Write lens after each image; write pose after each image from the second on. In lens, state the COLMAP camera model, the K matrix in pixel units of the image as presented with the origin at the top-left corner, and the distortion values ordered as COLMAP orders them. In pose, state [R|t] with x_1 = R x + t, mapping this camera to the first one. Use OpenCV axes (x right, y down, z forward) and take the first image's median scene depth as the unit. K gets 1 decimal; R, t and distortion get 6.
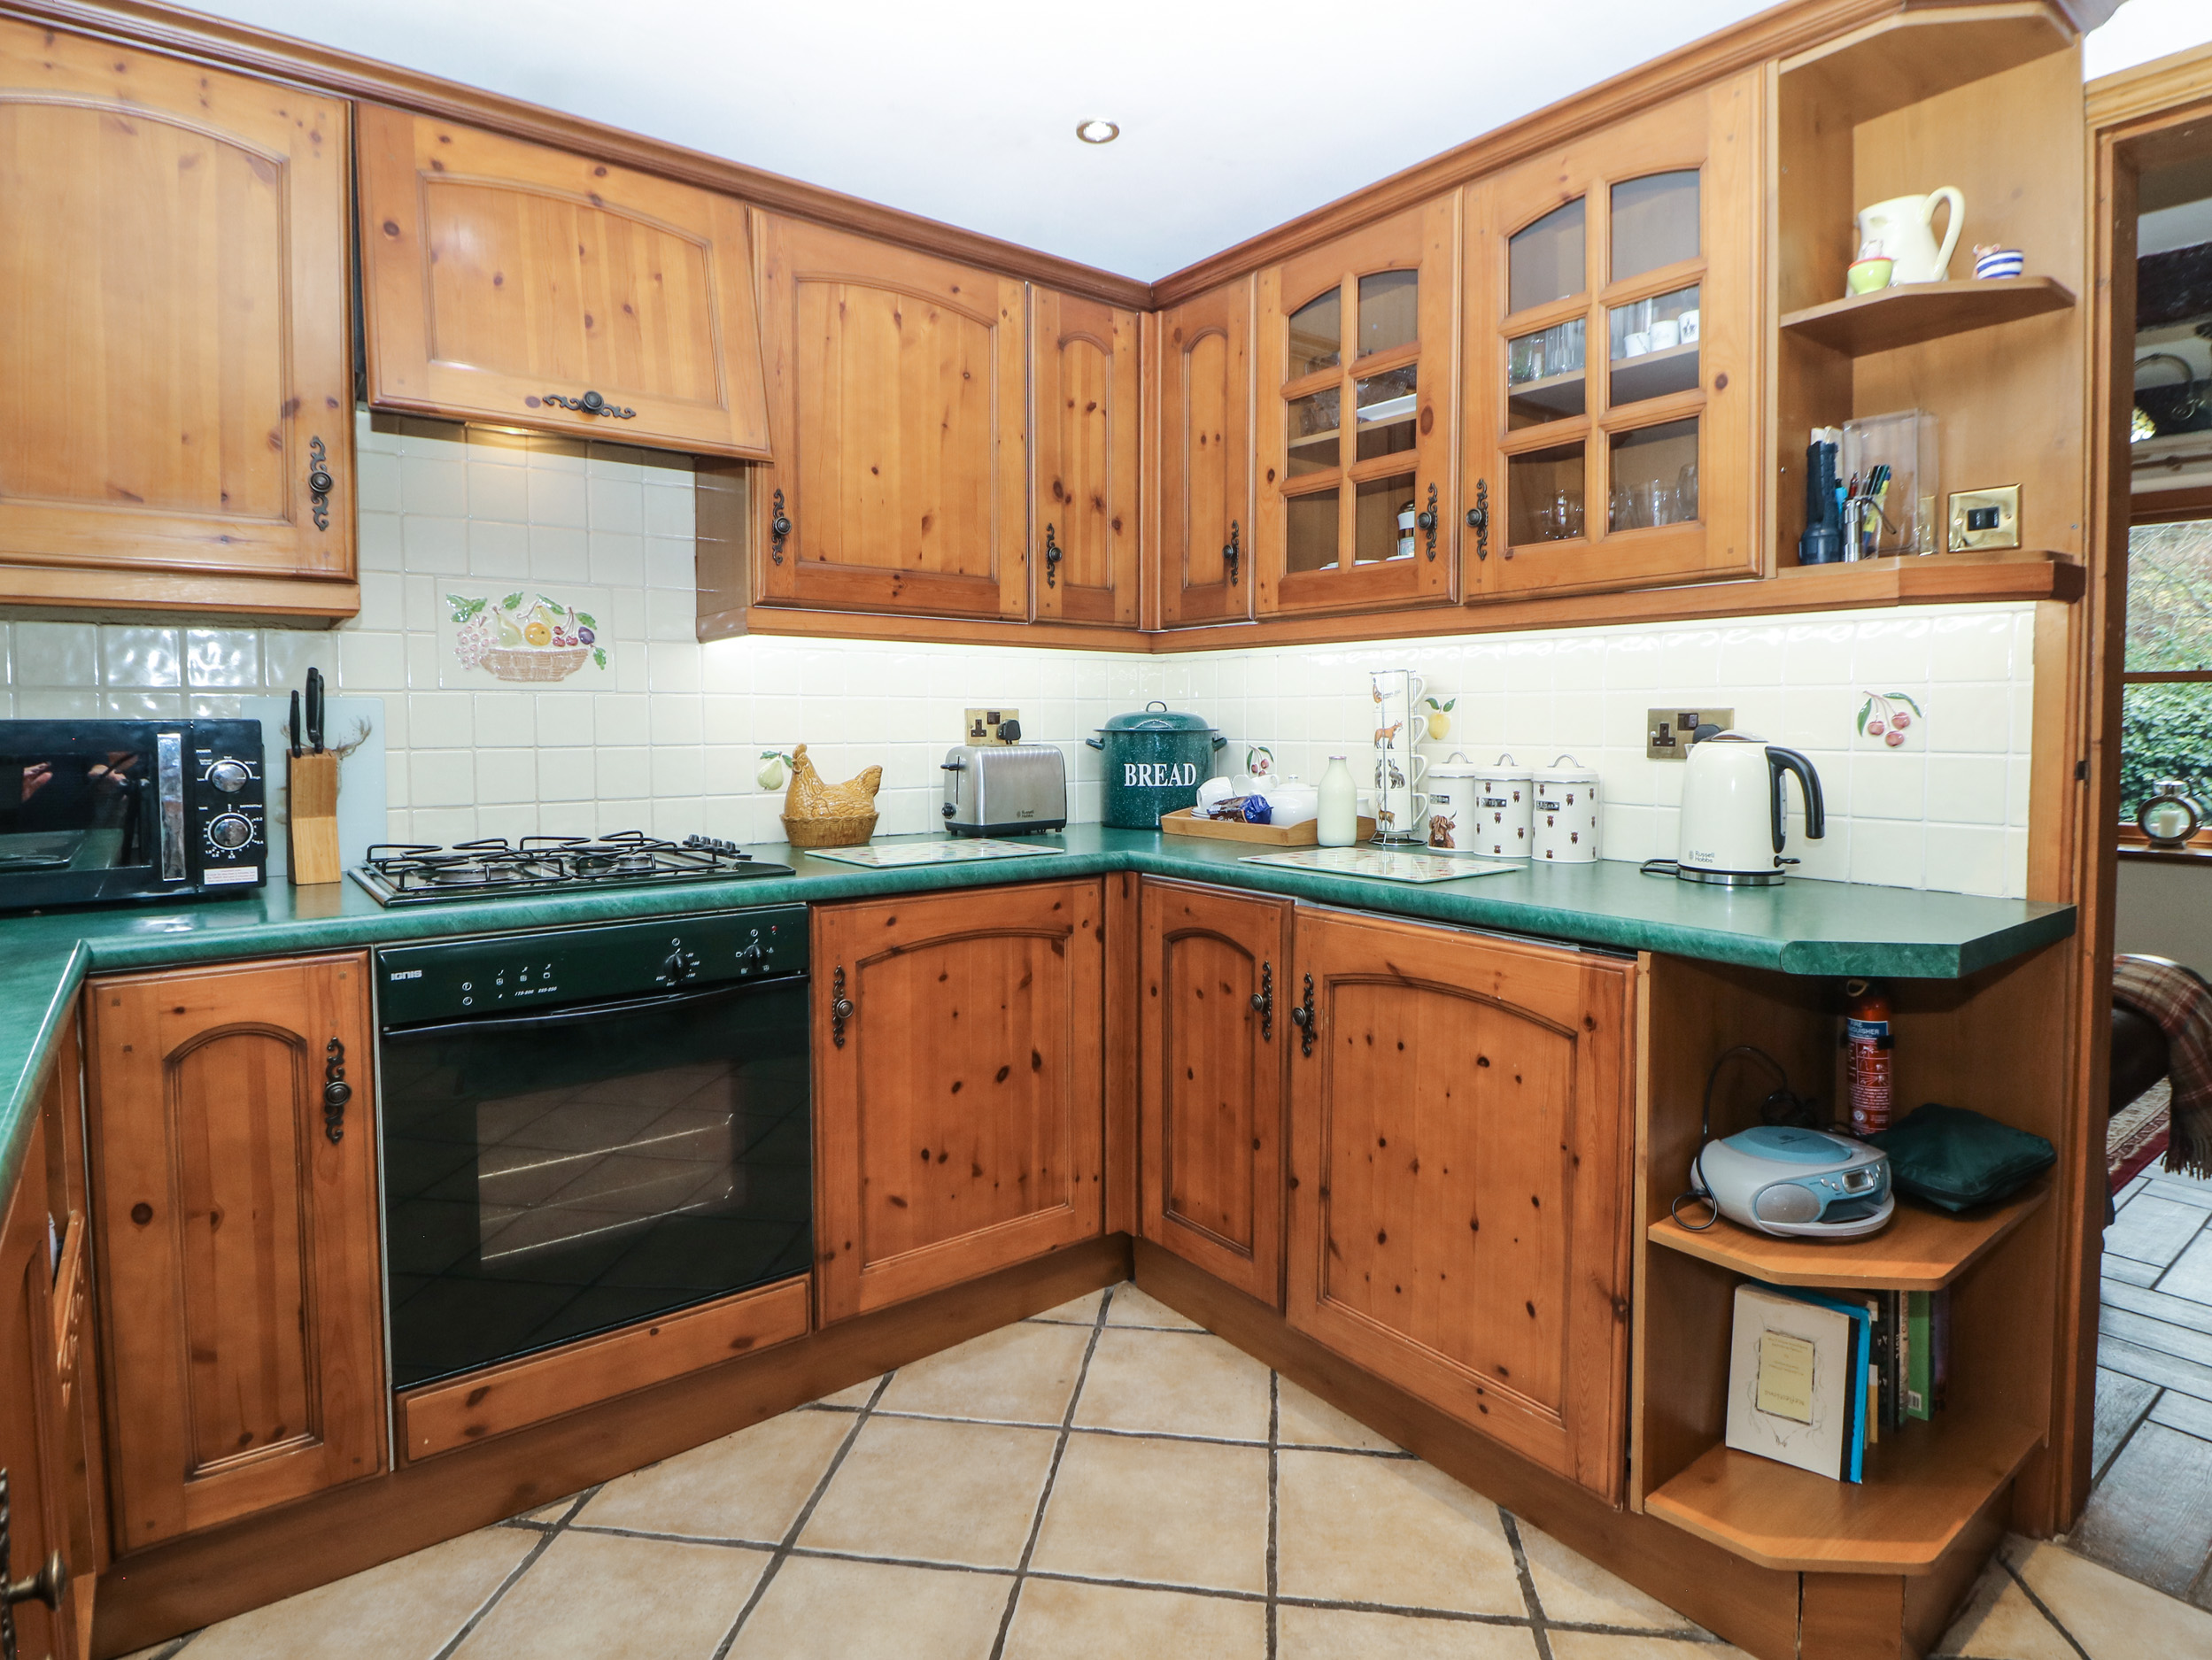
lens RADIAL K [[1172.6, 0, 1134.4], [0, 1172.6, 774.3], [0, 0, 1]] dist [-0.003143, -0.009118]
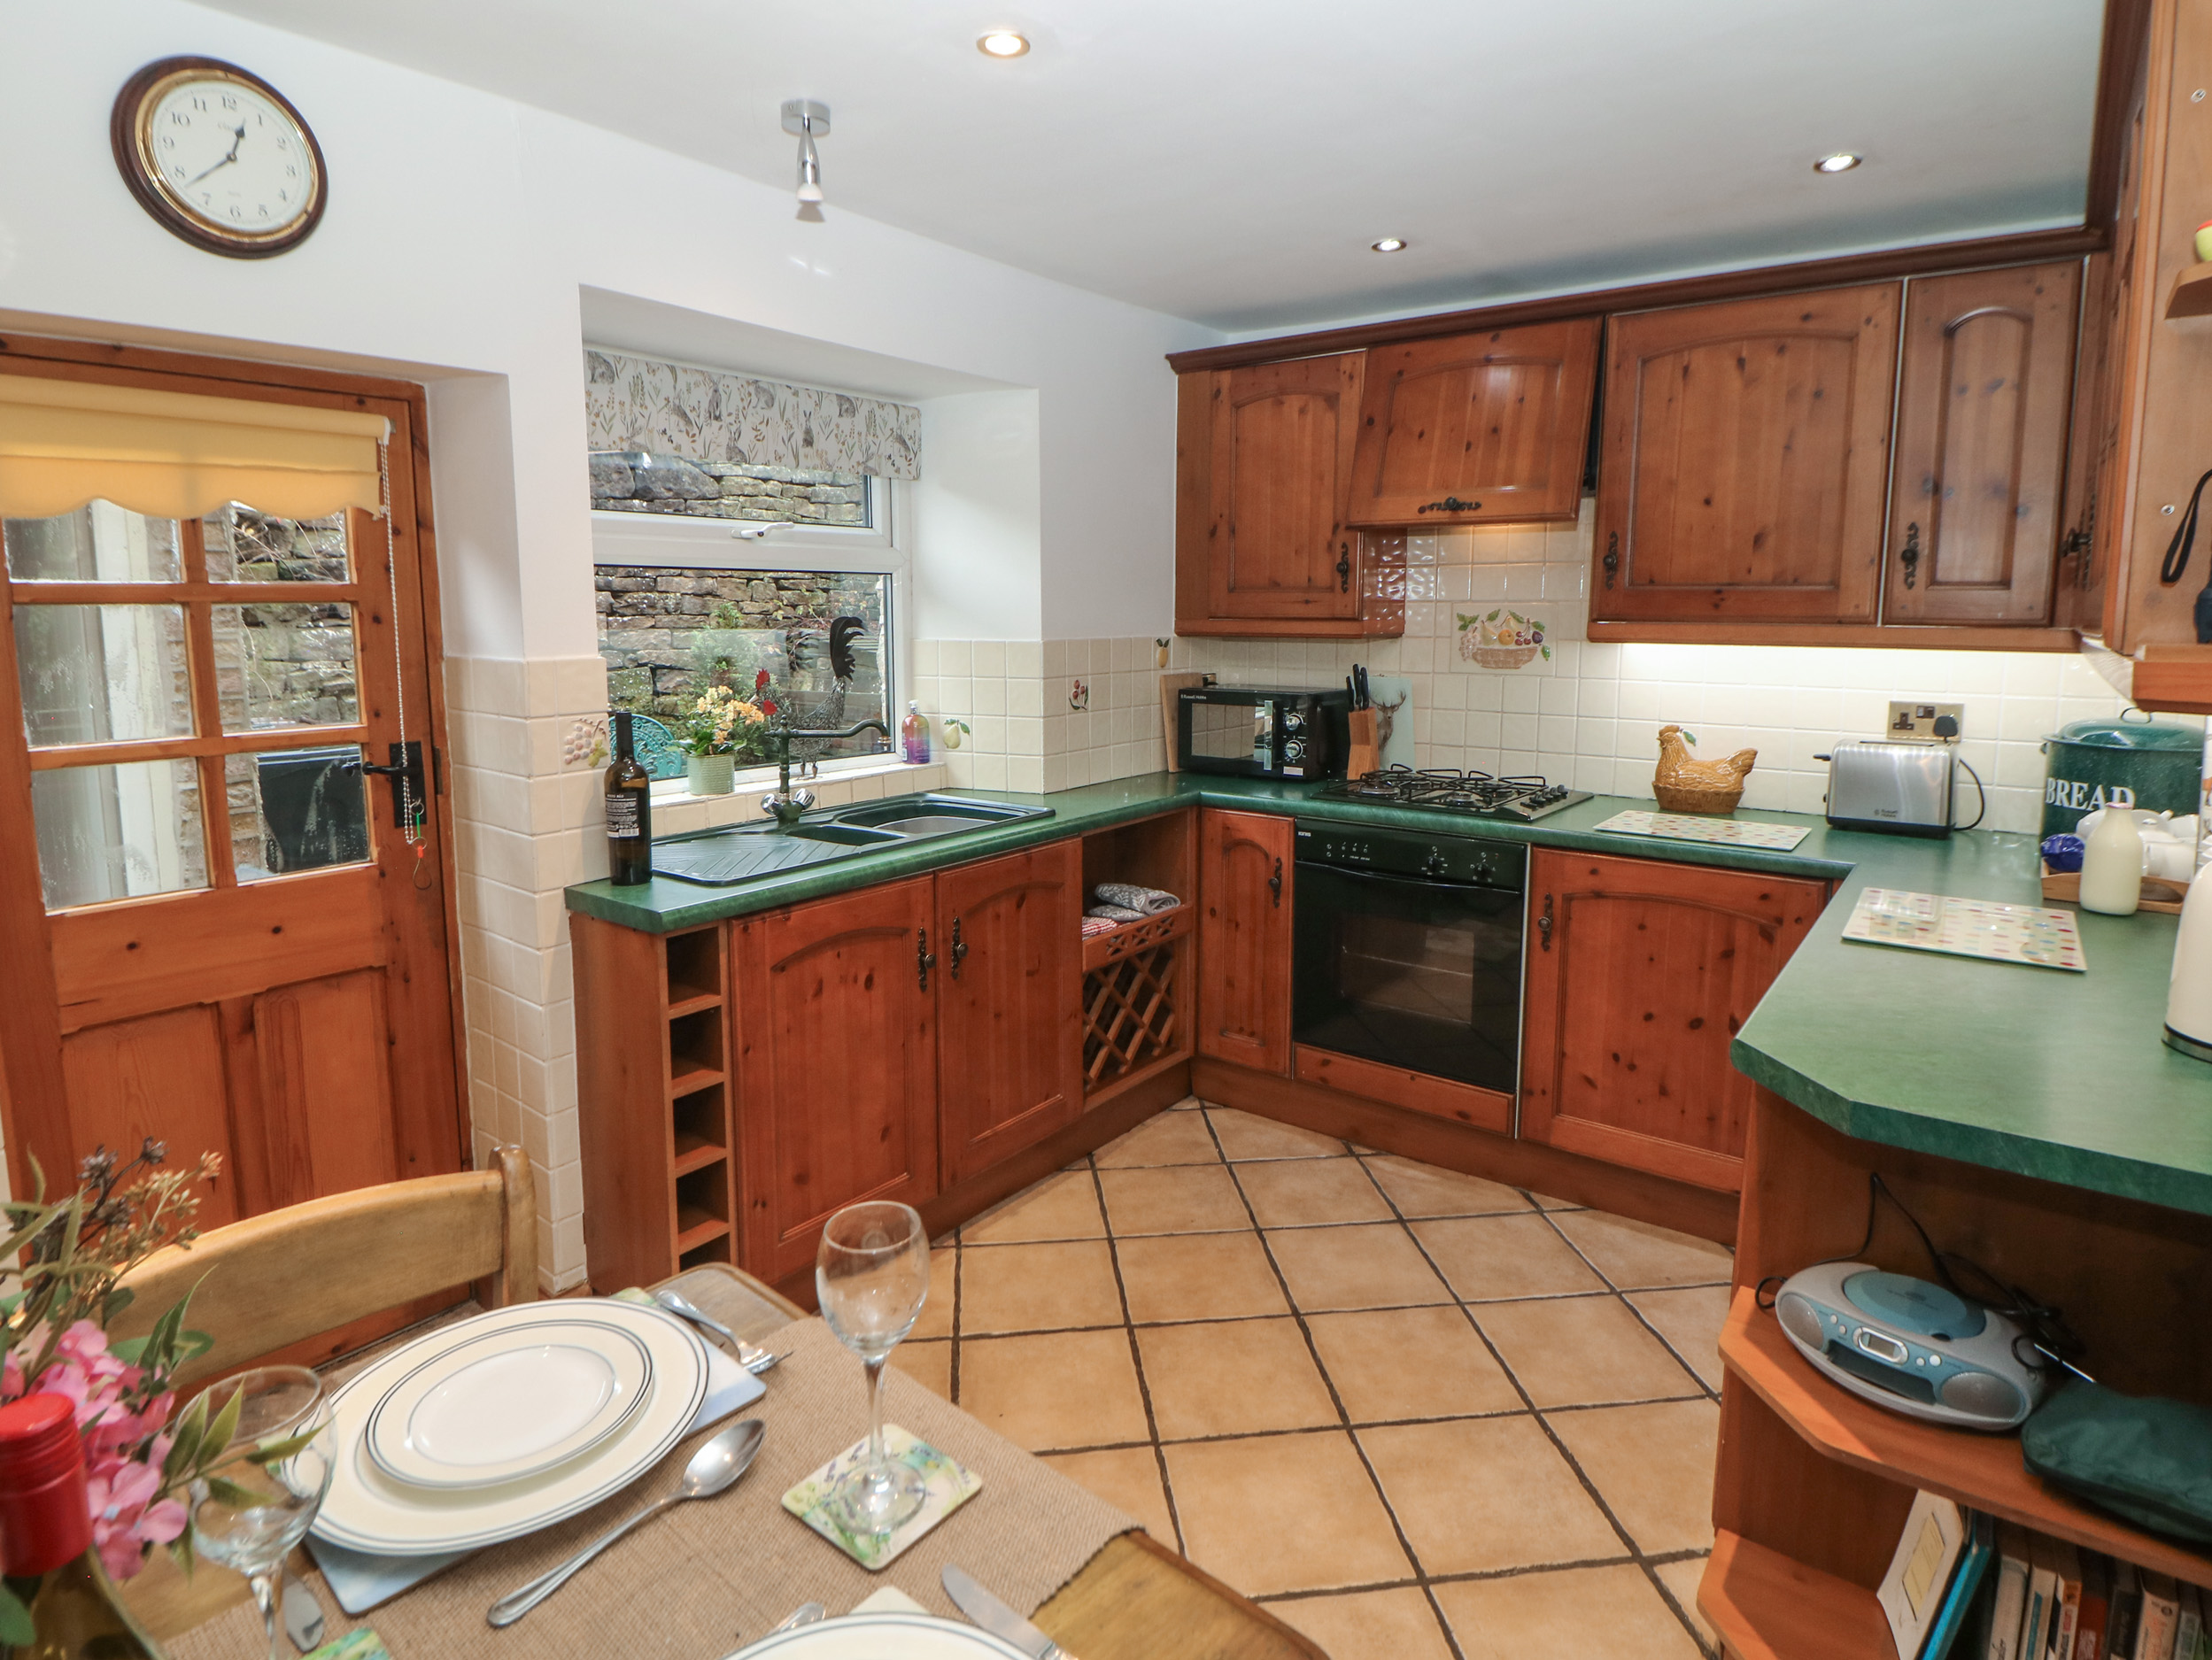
lens RADIAL K [[1172.6, 0, 1134.4], [0, 1172.6, 774.3], [0, 0, 1]] dist [-0.003143, -0.009118]
pose [[0.282515, 0.135700, -0.949616, 0.859606], [-0.048658, 0.990696, 0.127095, -0.121418], [0.958028, 0.010300, 0.286489, 0.126231]]
